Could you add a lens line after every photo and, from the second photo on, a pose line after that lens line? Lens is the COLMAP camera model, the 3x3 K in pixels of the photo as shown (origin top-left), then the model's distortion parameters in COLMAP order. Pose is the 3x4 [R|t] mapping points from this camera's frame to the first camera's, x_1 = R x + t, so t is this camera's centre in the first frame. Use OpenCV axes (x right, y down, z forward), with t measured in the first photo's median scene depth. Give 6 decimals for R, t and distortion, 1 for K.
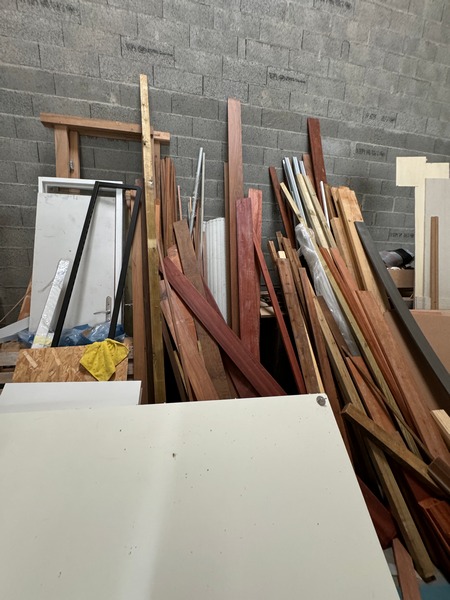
lens RADIAL K [[239.3, 0, 228.8], [0, 239.3, 299.0], [0, 0, 1]] dist [-0.002023, 0.000127]
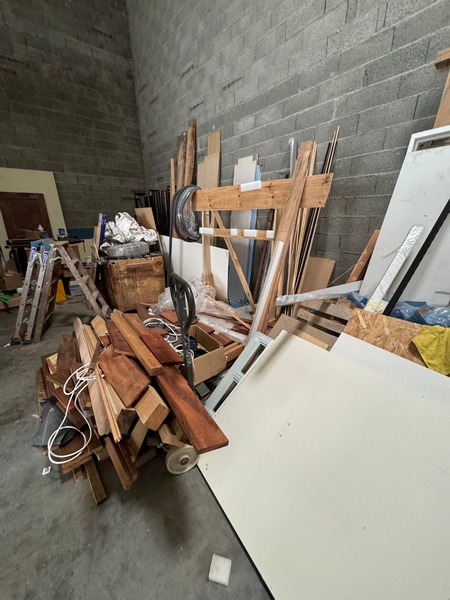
lens RADIAL K [[239.3, 0, 224.2], [0, 239.3, 301.2], [0, 0, 1]] dist [-0.002023, 0.000127]
pose [[0.445004, 0.261538, -0.856486, -0.156659], [-0.174461, 0.963397, 0.203540, 0.048135], [0.878370, 0.058847, 0.474344, -0.038988]]
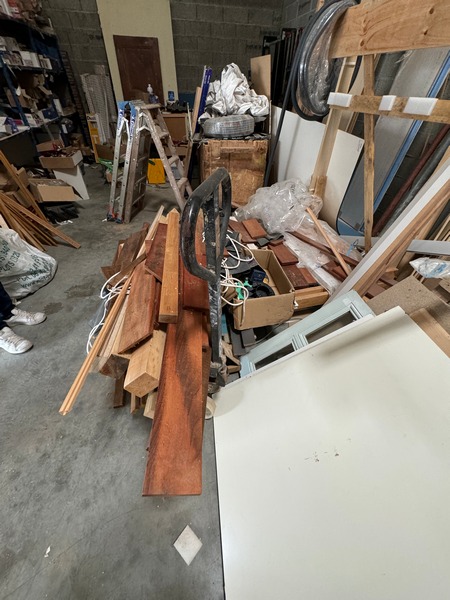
lens RADIAL K [[239.3, 0, 224.0], [0, 239.3, 300.1], [0, 0, 1]] dist [-0.002023, 0.000127]
pose [[-0.015684, 0.642097, -0.766463, -0.392174], [-0.242767, 0.741174, 0.625879, 0.053598], [0.969958, 0.195888, 0.144255, 0.133037]]
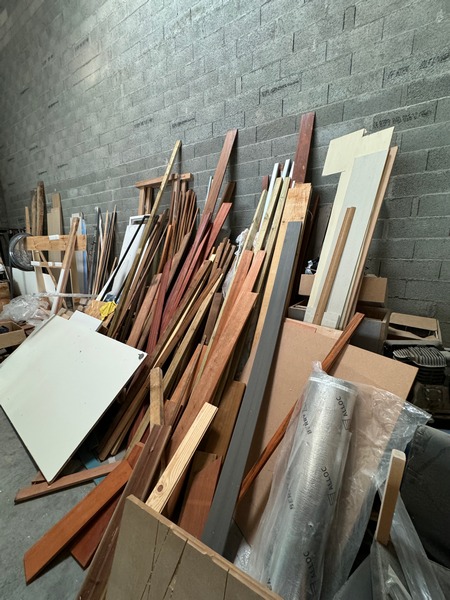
lens RADIAL K [[239.3, 0, 226.4], [0, 239.3, 300.6], [0, 0, 1]] dist [-0.002023, 0.000127]
pose [[0.713710, 0.118929, -0.690271, 1.127649], [-0.130499, 0.990803, 0.035779, -0.018747], [0.688178, 0.064544, 0.722665, 0.187423]]
